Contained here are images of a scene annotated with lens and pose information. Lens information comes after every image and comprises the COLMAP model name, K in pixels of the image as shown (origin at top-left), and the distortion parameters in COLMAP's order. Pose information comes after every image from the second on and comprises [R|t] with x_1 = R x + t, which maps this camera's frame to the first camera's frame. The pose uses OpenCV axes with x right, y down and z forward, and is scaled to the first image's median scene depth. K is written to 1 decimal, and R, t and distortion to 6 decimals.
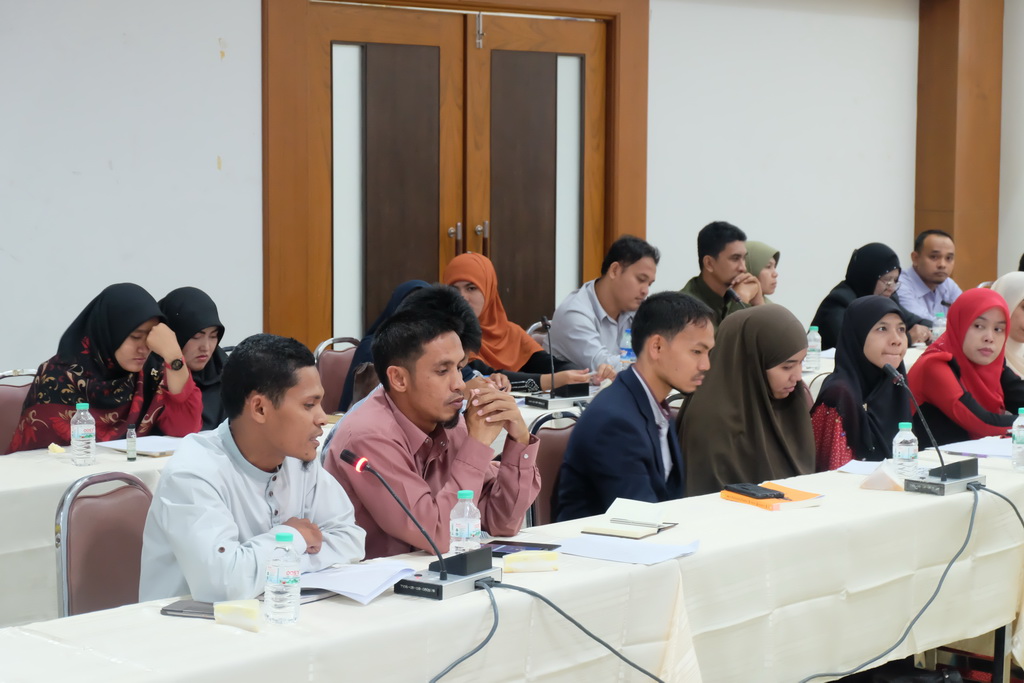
lens RADIAL K [[2202.0, 0, 514.4], [0, 2202.0, 342.5], [0, 0, 1]] dist [0.114697, 0.000000]
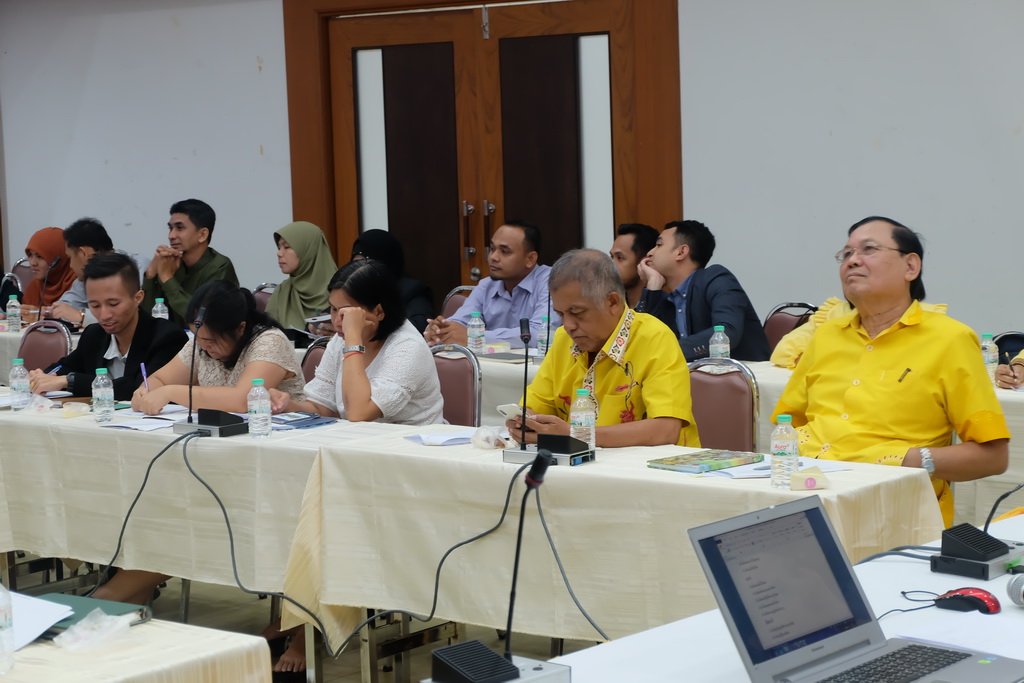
lens RADIAL K [[2202.0, 0, 482.8], [0, 2202.0, 349.5], [0, 0, 1]] dist [0.114697, 0.000000]
pose [[0.025555, 0.091821, -0.995448, 1.150083], [-0.062317, 0.993982, 0.090086, -0.085554], [0.997729, 0.059732, 0.031124, 1.045375]]
